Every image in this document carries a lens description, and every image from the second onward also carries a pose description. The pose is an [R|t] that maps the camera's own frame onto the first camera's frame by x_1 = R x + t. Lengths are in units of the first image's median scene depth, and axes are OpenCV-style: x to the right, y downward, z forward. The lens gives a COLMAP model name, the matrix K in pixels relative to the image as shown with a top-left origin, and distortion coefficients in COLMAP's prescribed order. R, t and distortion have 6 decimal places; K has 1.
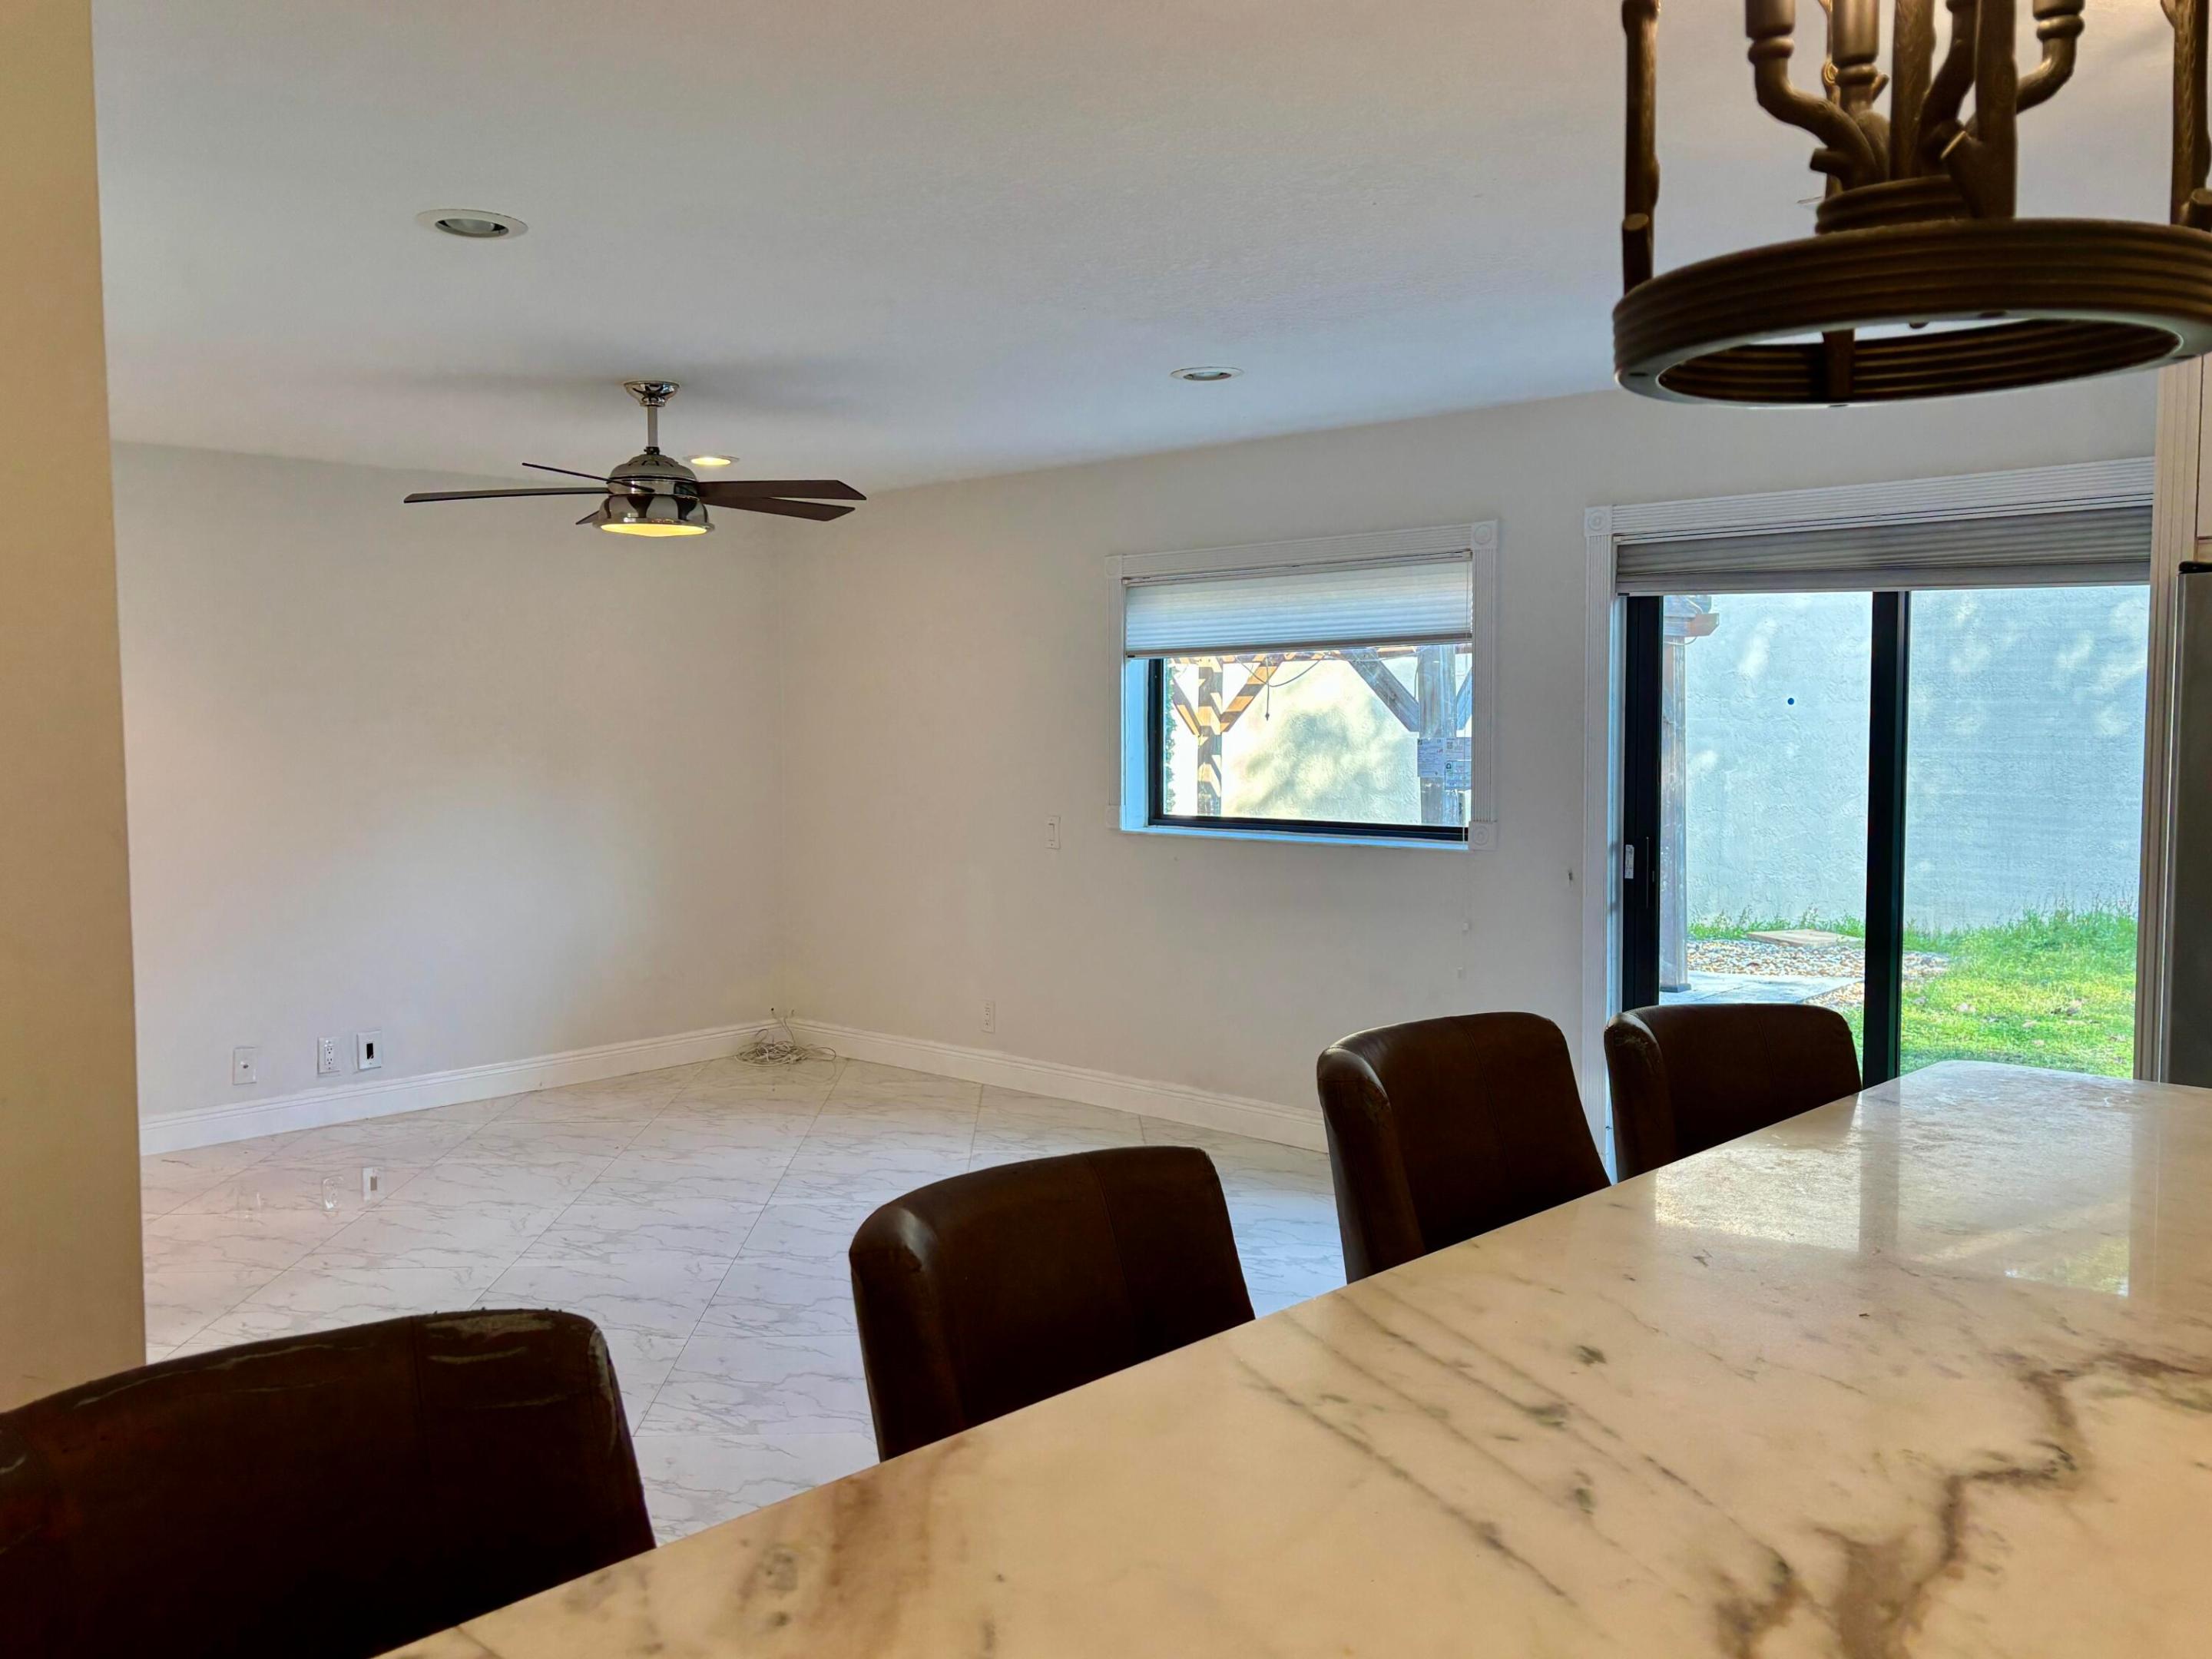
lens RADIAL K [[1896.0, 0, 1106.0], [0, 1896.0, 829.5], [0, 0, 1]] dist [-0.098725, 0.202040]
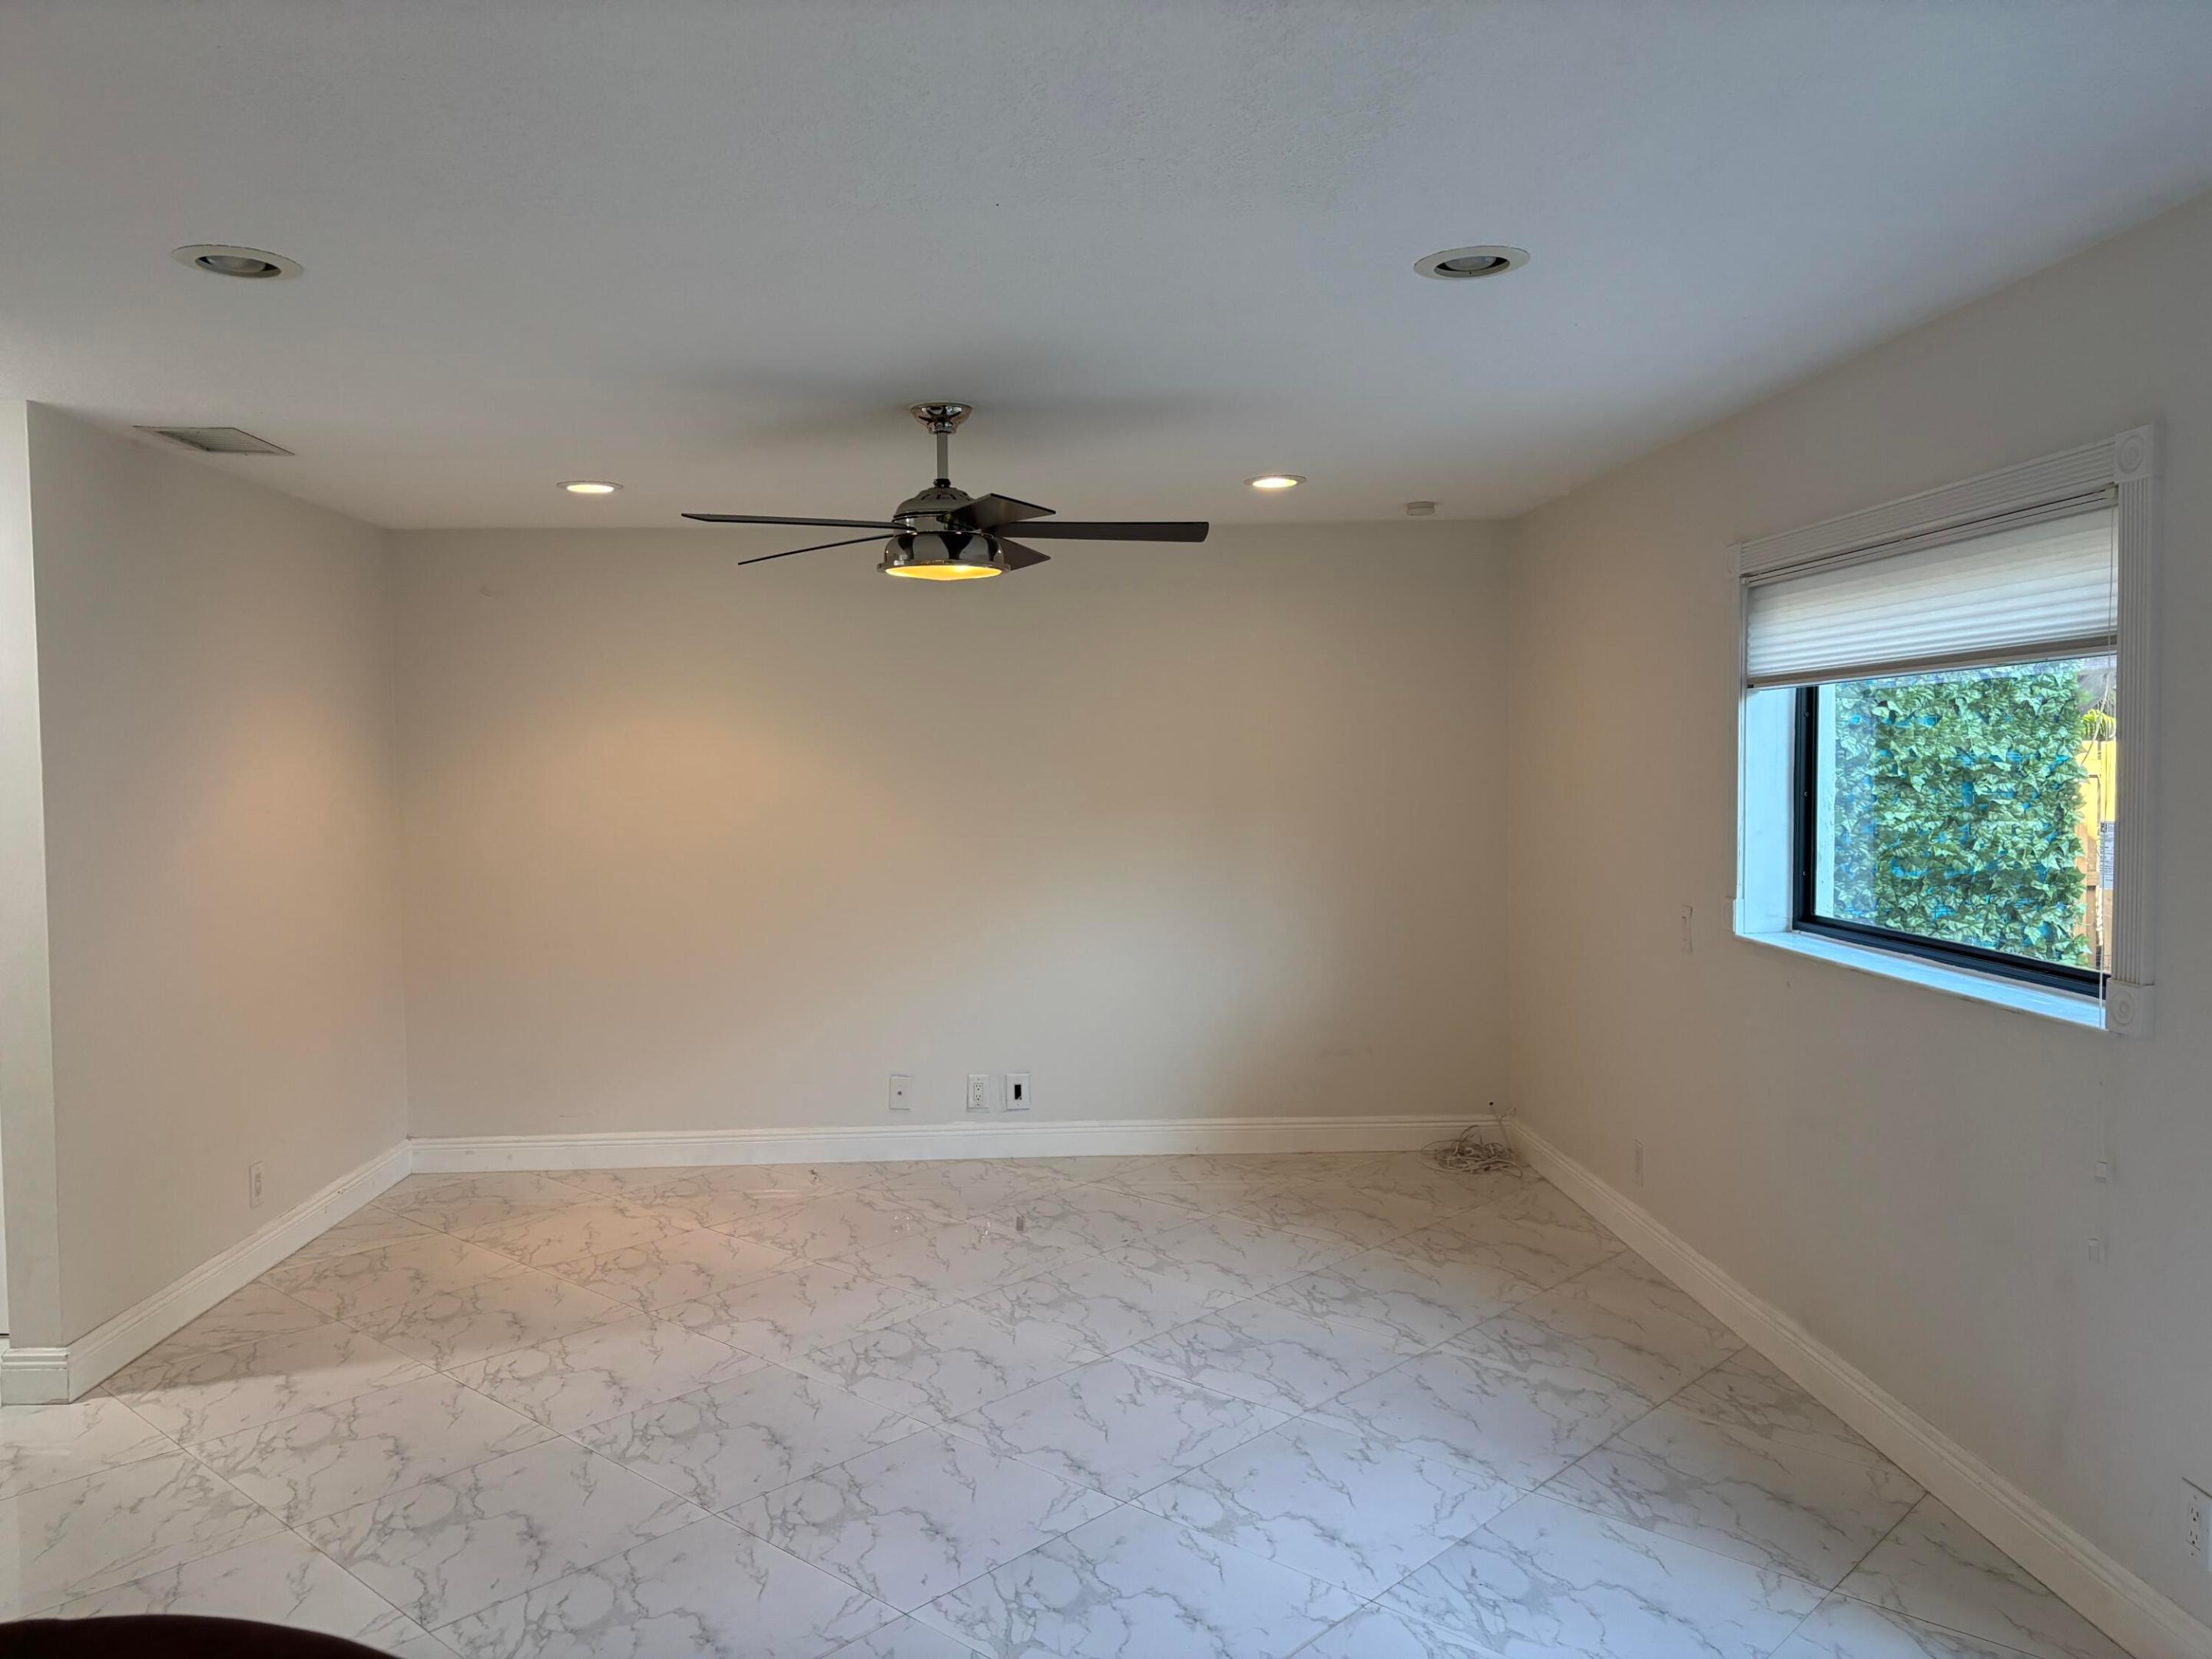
lens RADIAL K [[1727.9, 0, 1103.8], [0, 1727.9, 800.4], [0, 0, 1]] dist [0.042745, -0.001458]
pose [[0.684298, 0.022765, -0.728847, 0.411673], [-0.032781, 0.999462, 0.000441, -0.054060], [0.728466, 0.023591, 0.684676, 0.499424]]
